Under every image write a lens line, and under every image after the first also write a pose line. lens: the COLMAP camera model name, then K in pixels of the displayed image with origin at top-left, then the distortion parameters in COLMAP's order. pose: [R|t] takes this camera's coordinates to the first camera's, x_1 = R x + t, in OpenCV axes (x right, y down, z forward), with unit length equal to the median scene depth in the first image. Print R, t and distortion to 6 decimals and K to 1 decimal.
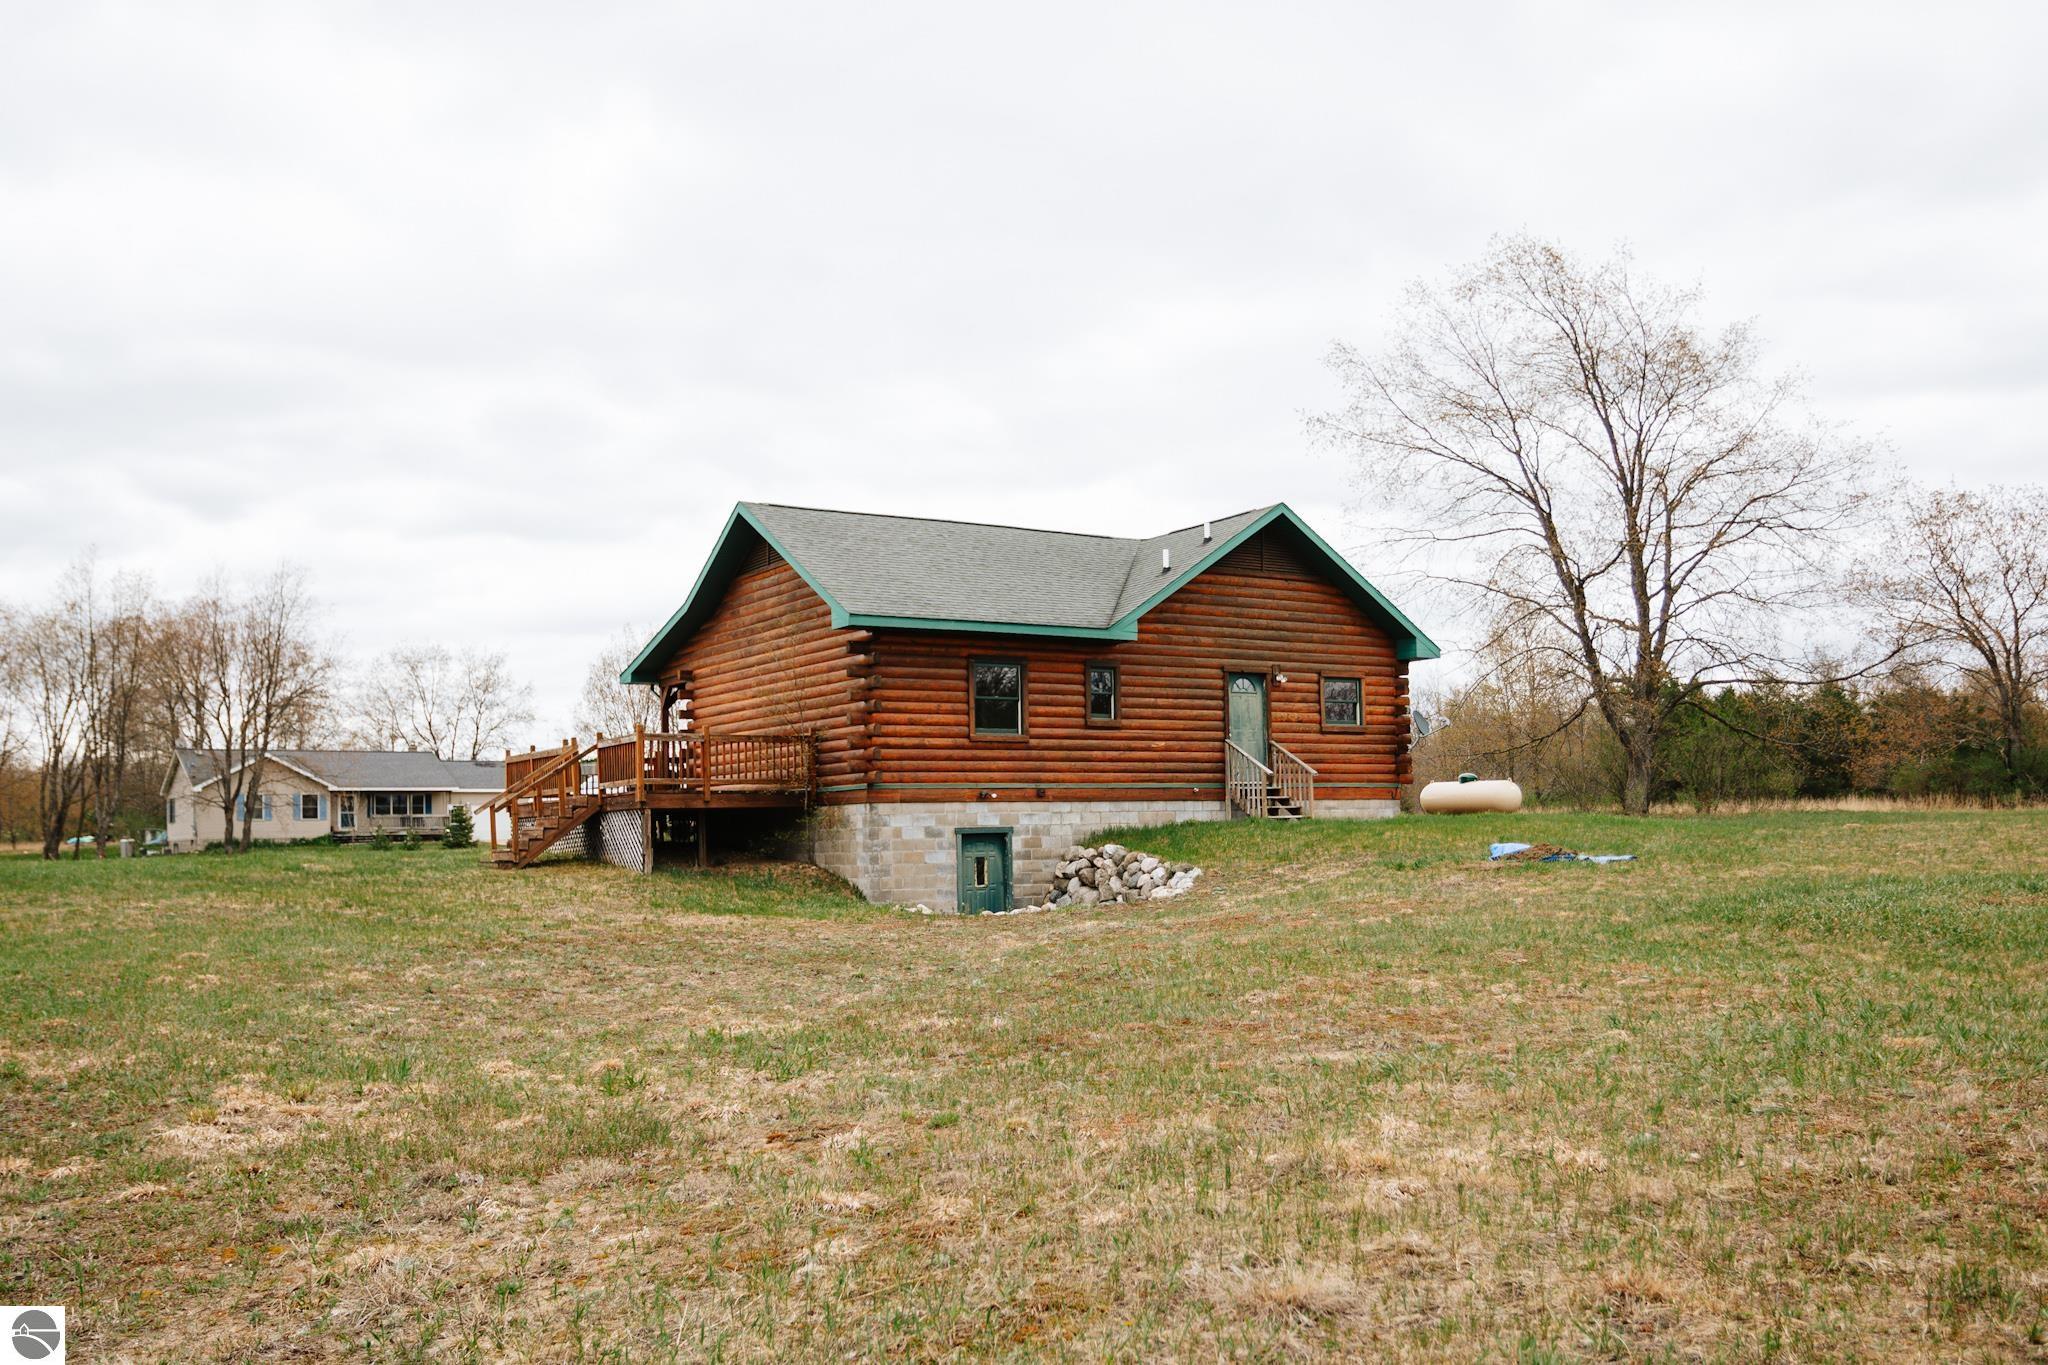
lens RADIAL K [[1463.4, 0, 1024.9], [0, 1463.4, 682.9], [0, 0, 1]] dist [-0.014934, 0.015123]
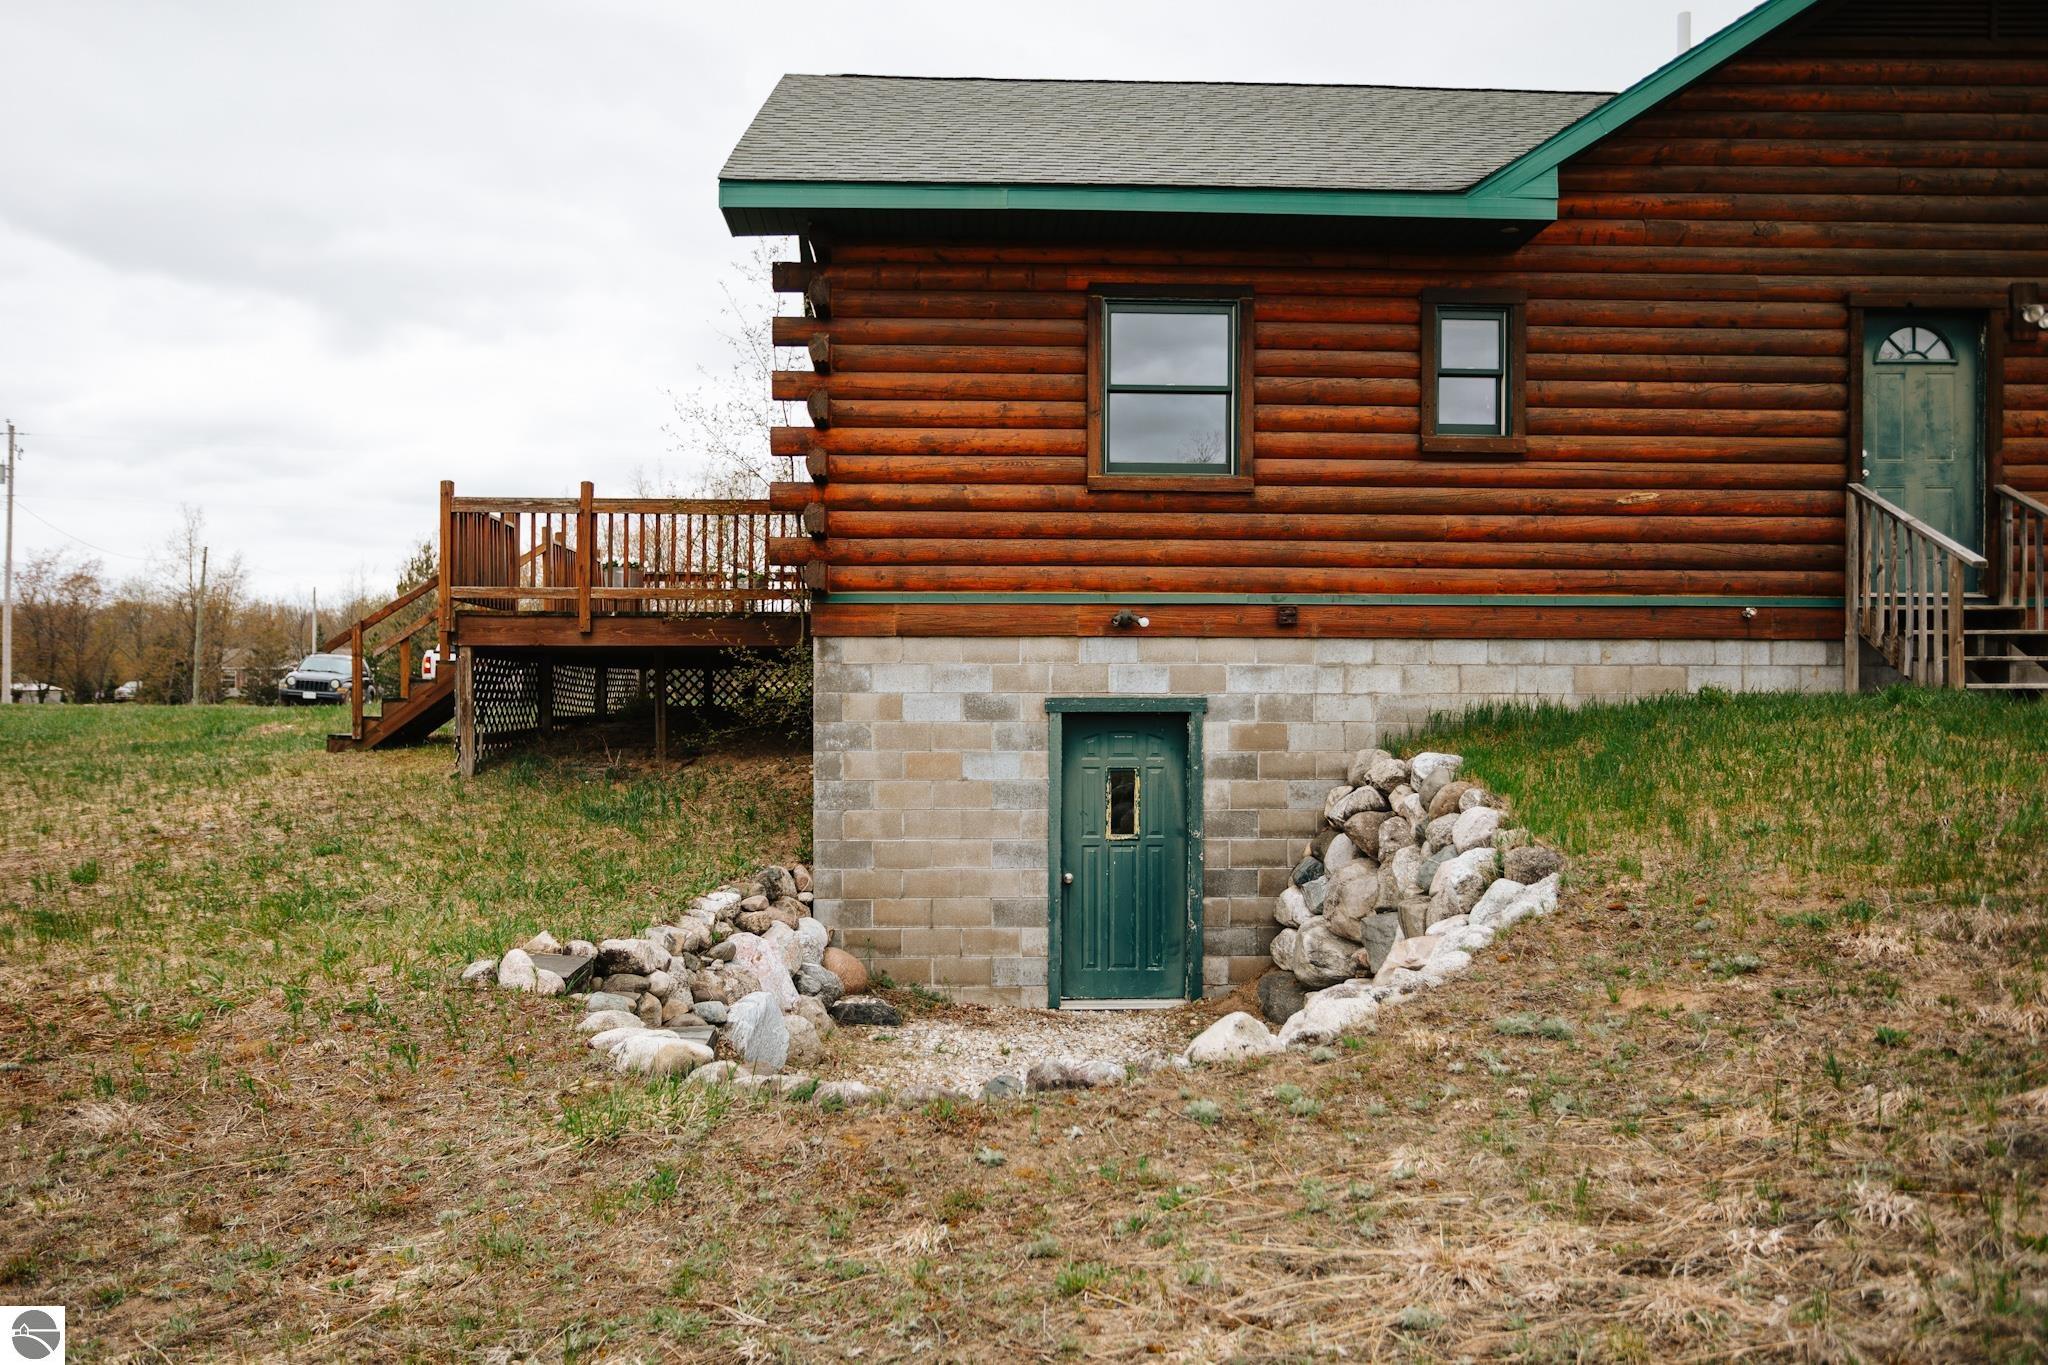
lens RADIAL K [[1443.0, 0, 980.2], [0, 1443.0, 650.8], [0, 0, 1]] dist [0.006690, 0.014571]
pose [[0.882955, 0.008288, -0.469385, 0.125027], [0.029250, 0.996930, 0.072624, 0.052651], [0.468546, -0.077853, 0.880002, 0.602277]]
